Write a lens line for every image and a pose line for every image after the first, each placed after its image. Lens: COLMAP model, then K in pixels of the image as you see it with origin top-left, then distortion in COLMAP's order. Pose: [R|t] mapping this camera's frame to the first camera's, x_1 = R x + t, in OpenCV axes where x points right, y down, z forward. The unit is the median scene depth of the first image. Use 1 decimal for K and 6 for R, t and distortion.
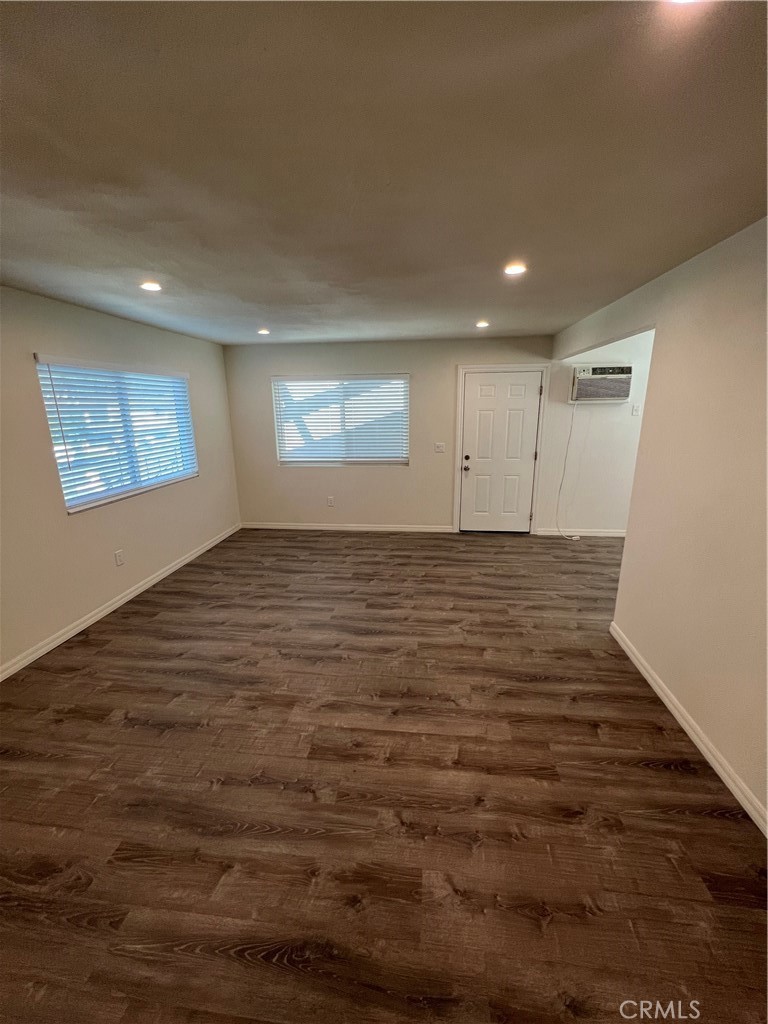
lens RADIAL K [[408.5, 0, 384.9], [0, 408.5, 512.8], [0, 0, 1]] dist [-0.001879, 0.000346]
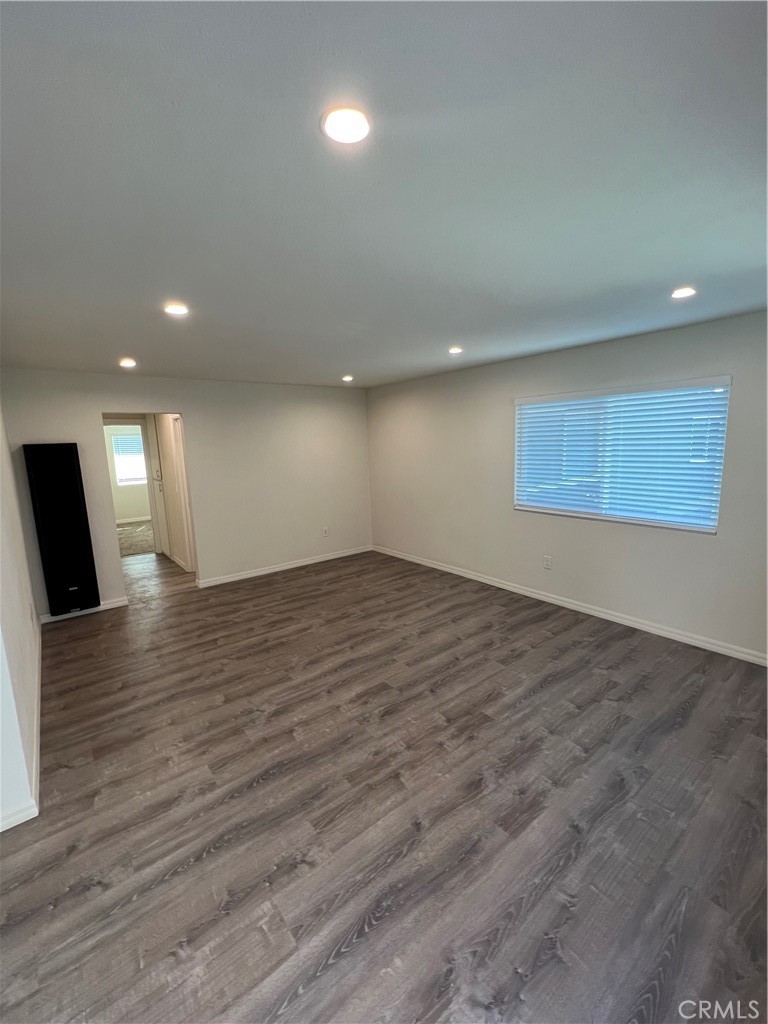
lens RADIAL K [[423.2, 0, 379.0], [0, 423.2, 508.1], [0, 0, 1]] dist [0.002078, 0.000044]
pose [[-0.710020, 0.143785, -0.689346, 0.504935], [-0.141725, 0.929722, 0.339898, -0.384725], [0.689773, 0.339032, -0.639743, 1.448018]]
